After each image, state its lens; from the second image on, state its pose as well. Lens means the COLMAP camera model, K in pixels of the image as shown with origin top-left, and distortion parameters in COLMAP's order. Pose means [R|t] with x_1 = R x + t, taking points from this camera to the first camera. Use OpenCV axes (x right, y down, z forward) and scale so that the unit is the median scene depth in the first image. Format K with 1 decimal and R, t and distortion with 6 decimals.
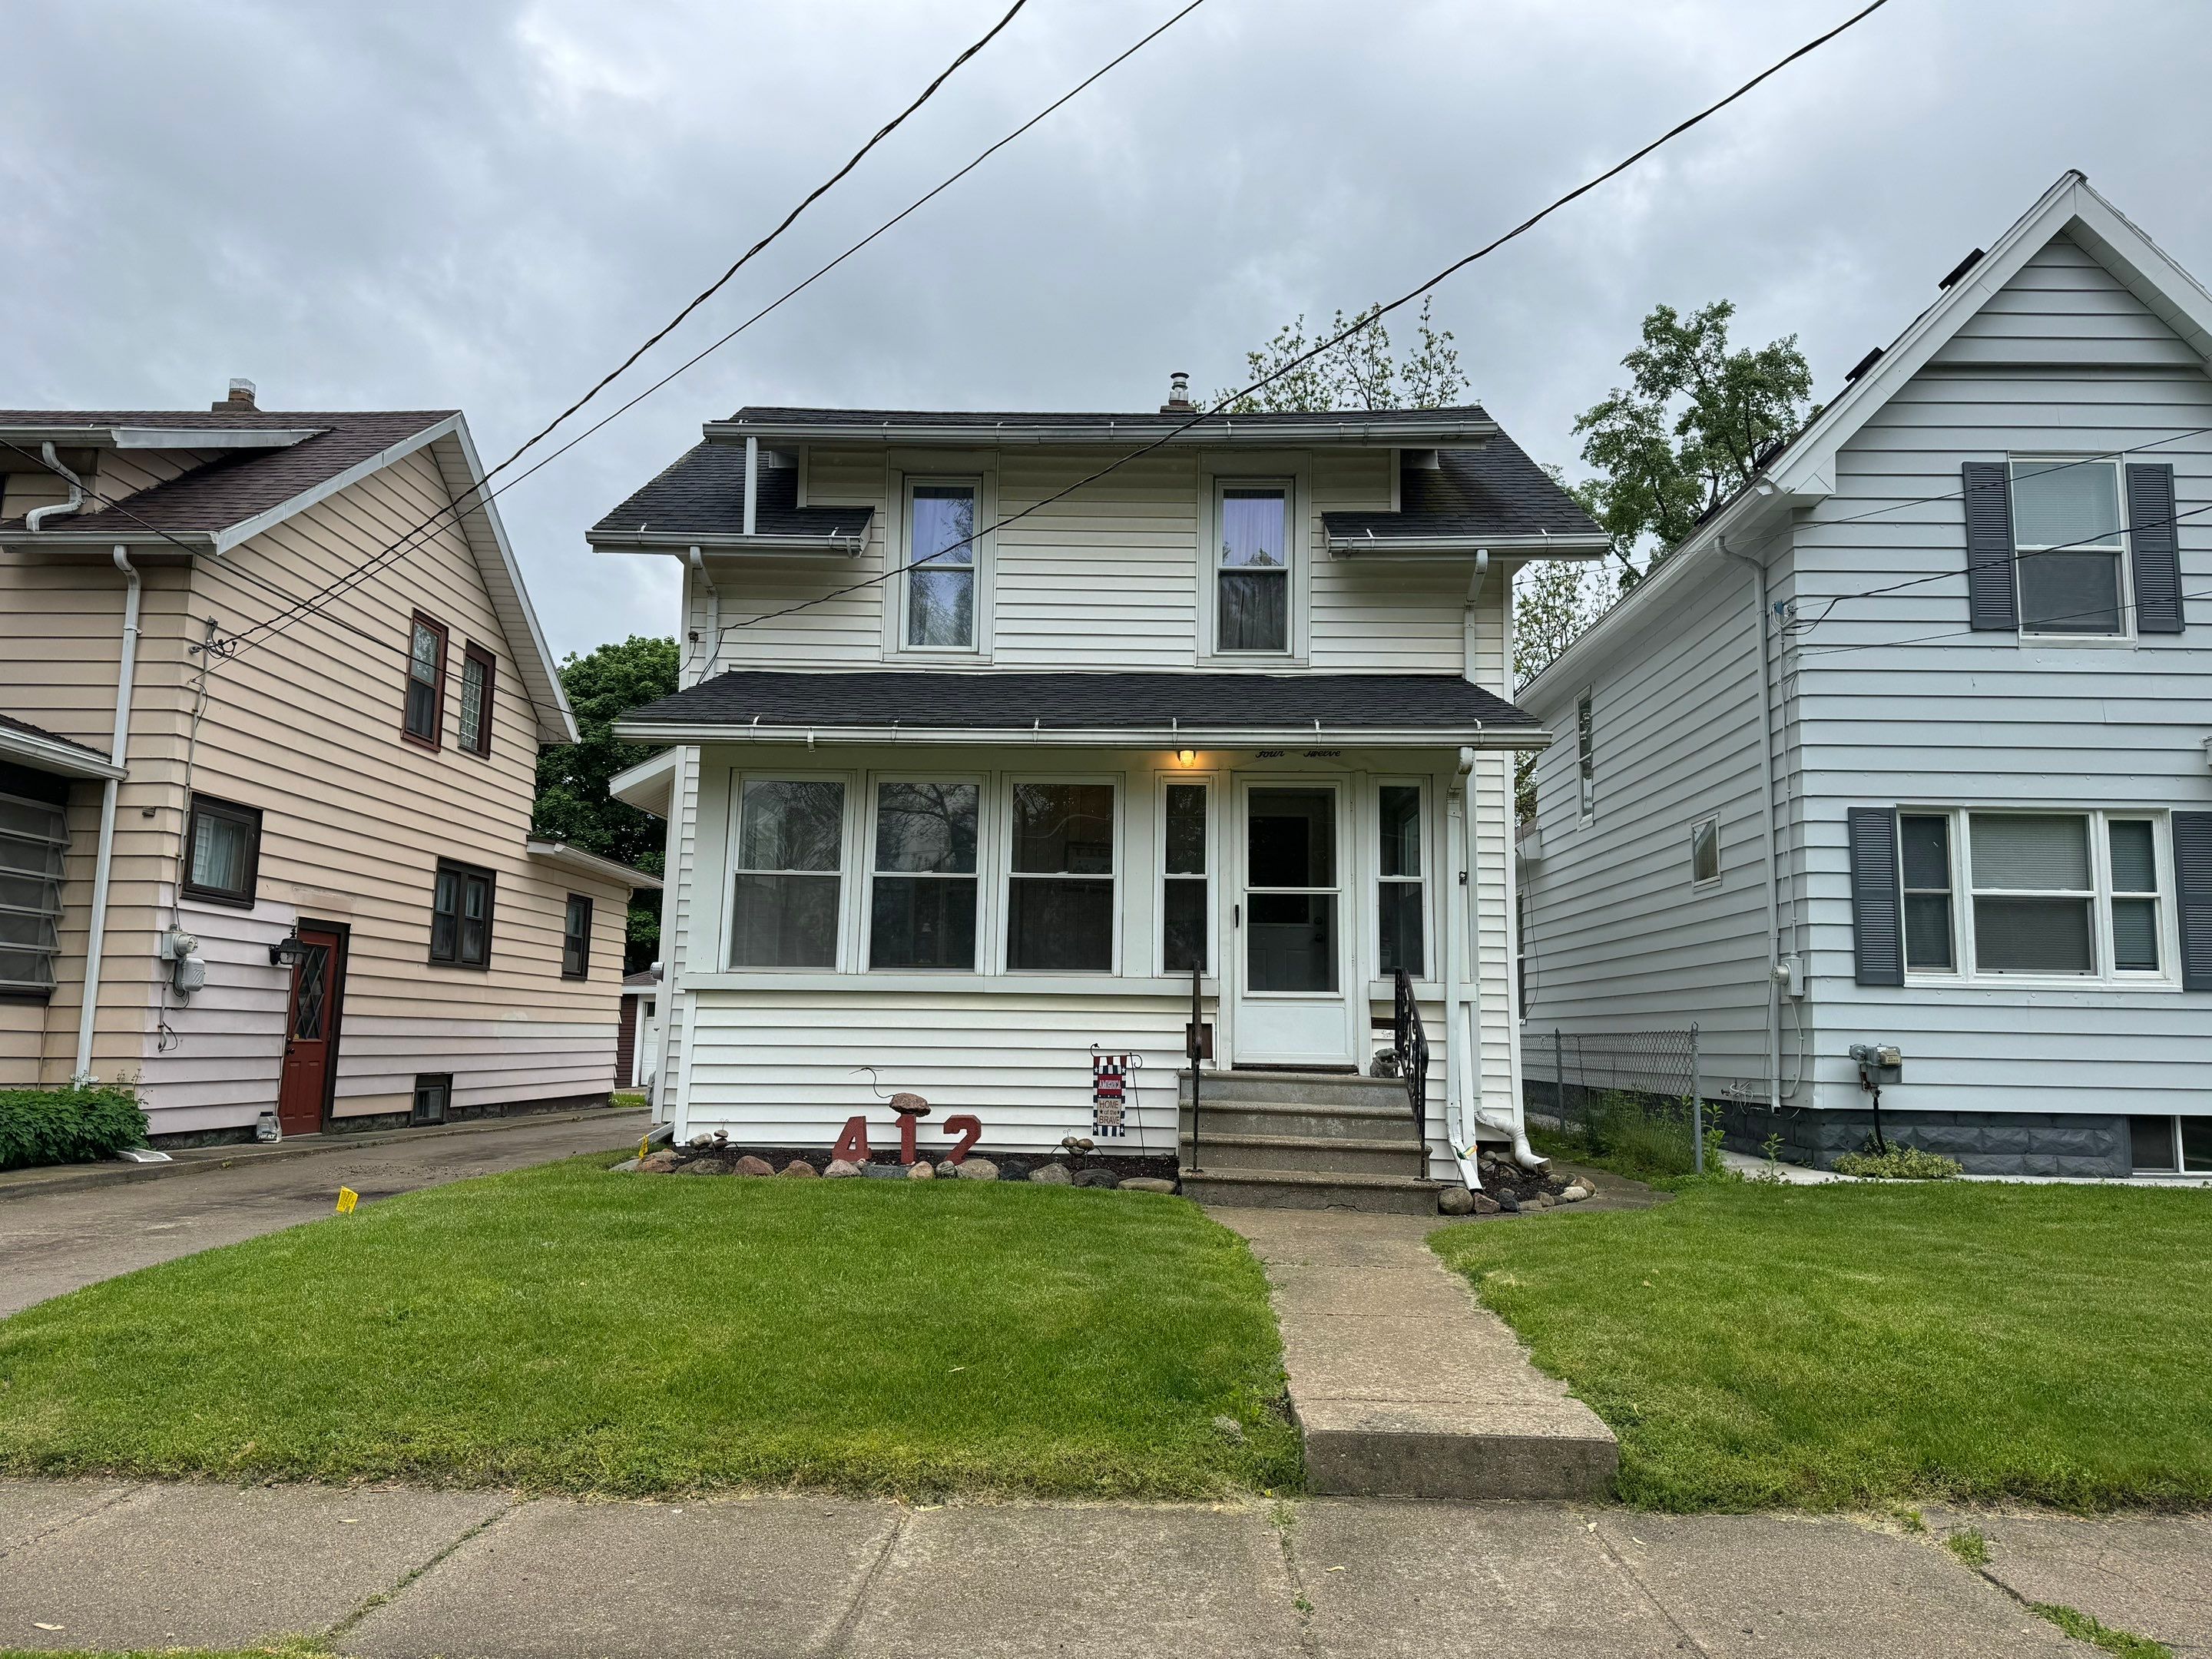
lens RADIAL K [[1536.0, 0, 1110.4], [0, 1536.0, 834.6], [0, 0, 1]] dist [0.099699, -0.117705]
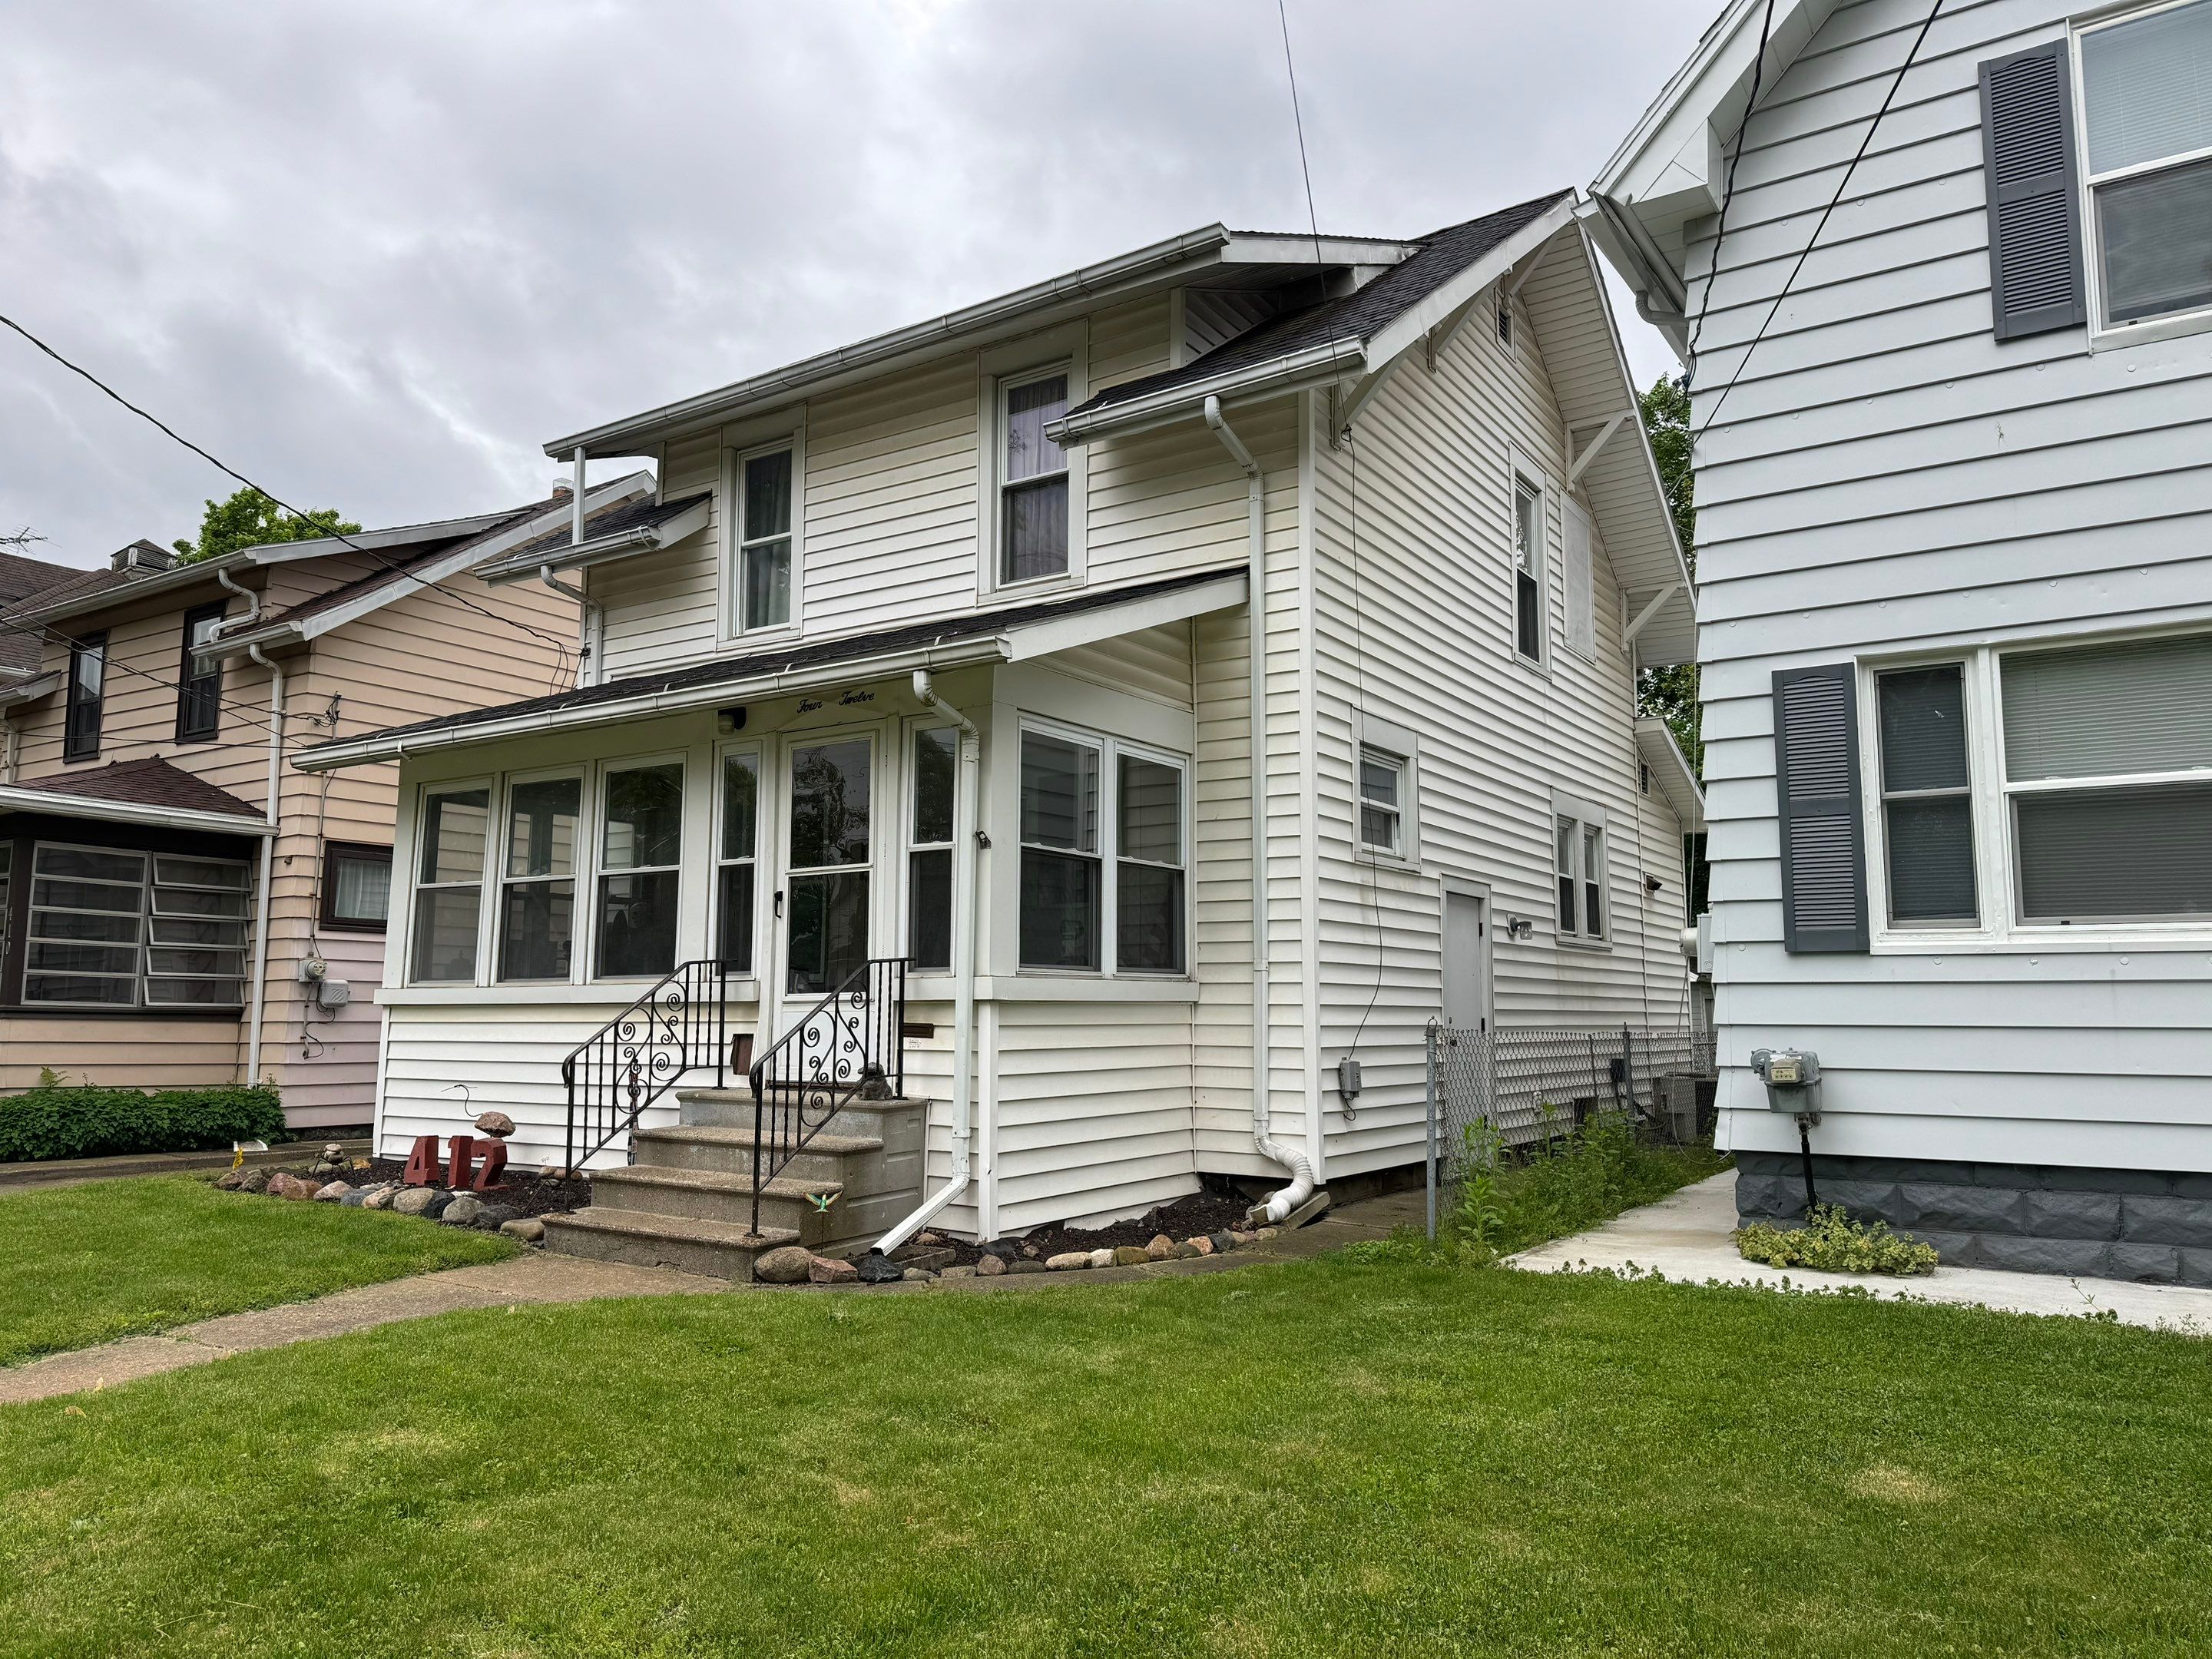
lens RADIAL K [[1536.0, 0, 1110.4], [0, 1536.0, 834.6], [0, 0, 1]] dist [0.099699, -0.117705]
pose [[0.843669, -0.076077, -0.531446, 0.577943], [0.081581, 0.996580, -0.013153, 0.034505], [0.530629, -0.032259, 0.846990, 0.325383]]
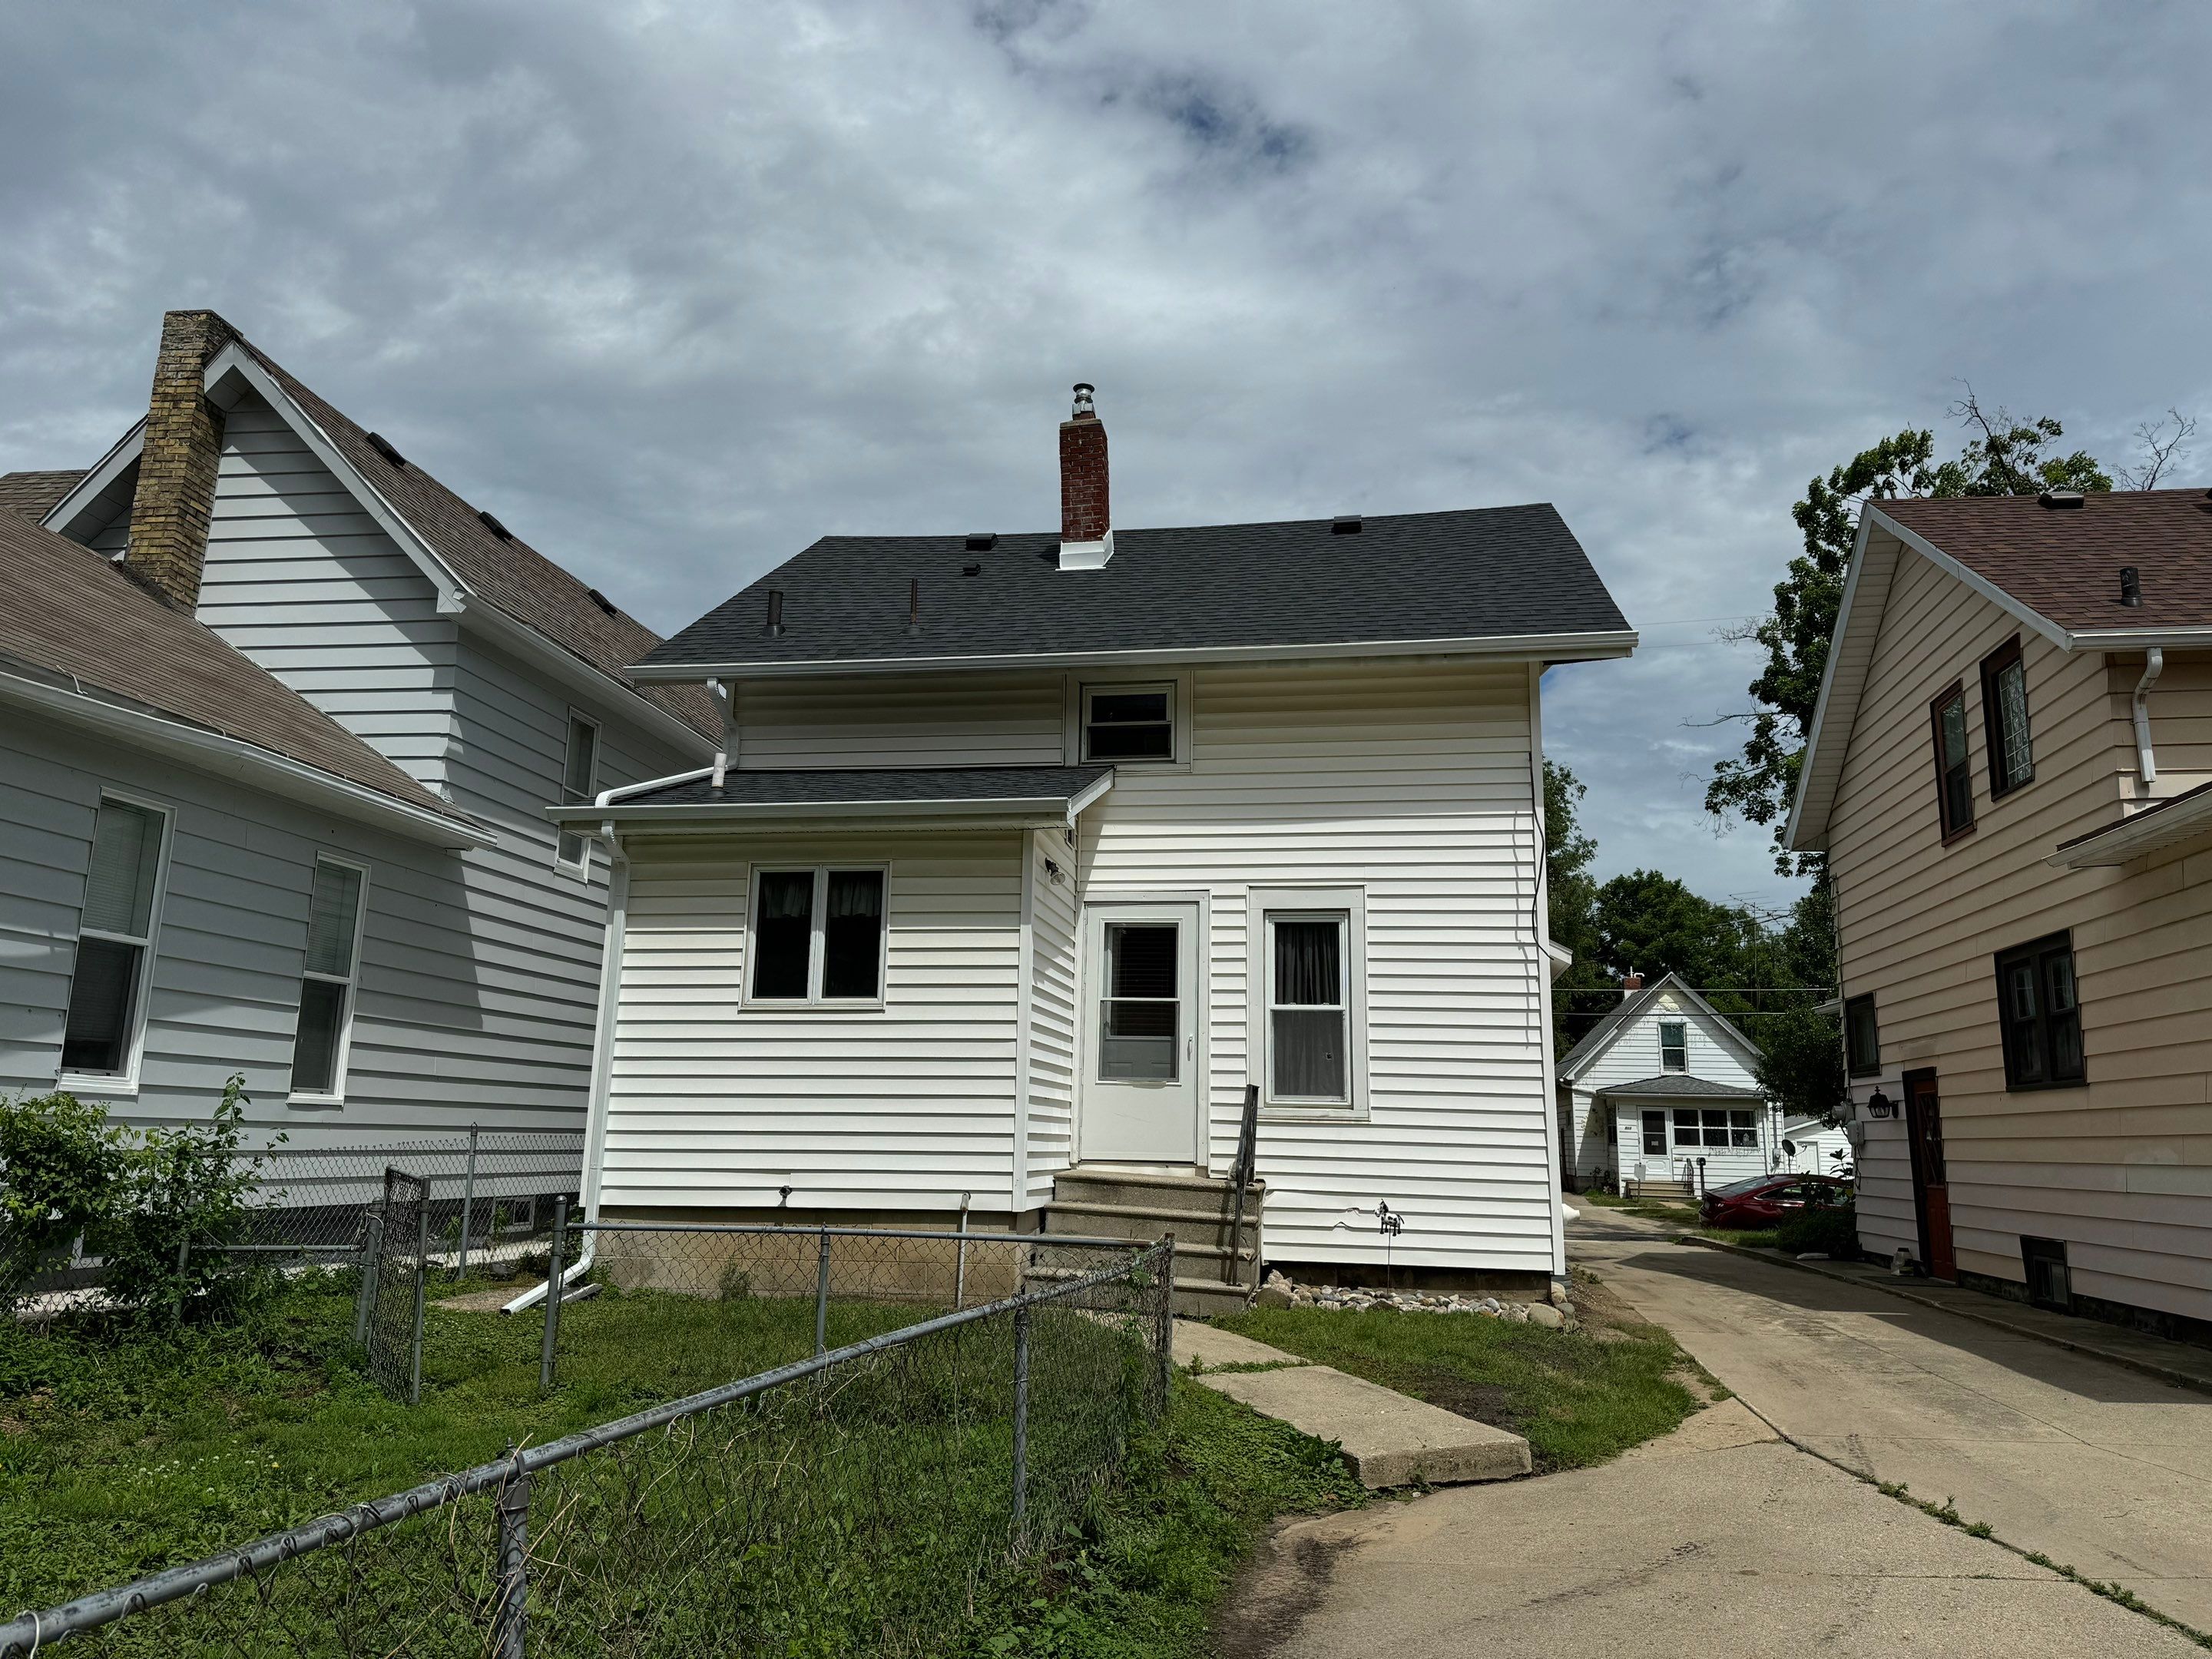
lens RADIAL K [[1544.7, 0, 1106.0], [0, 1544.7, 829.5], [0, 0, 1]] dist [0.095718, -0.116091]
pose [[-0.988779, -0.006130, 0.149260, -0.150898], [-0.054730, 0.944552, -0.323768, 0.335312], [-0.138999, -0.328304, -0.934289, 2.591718]]
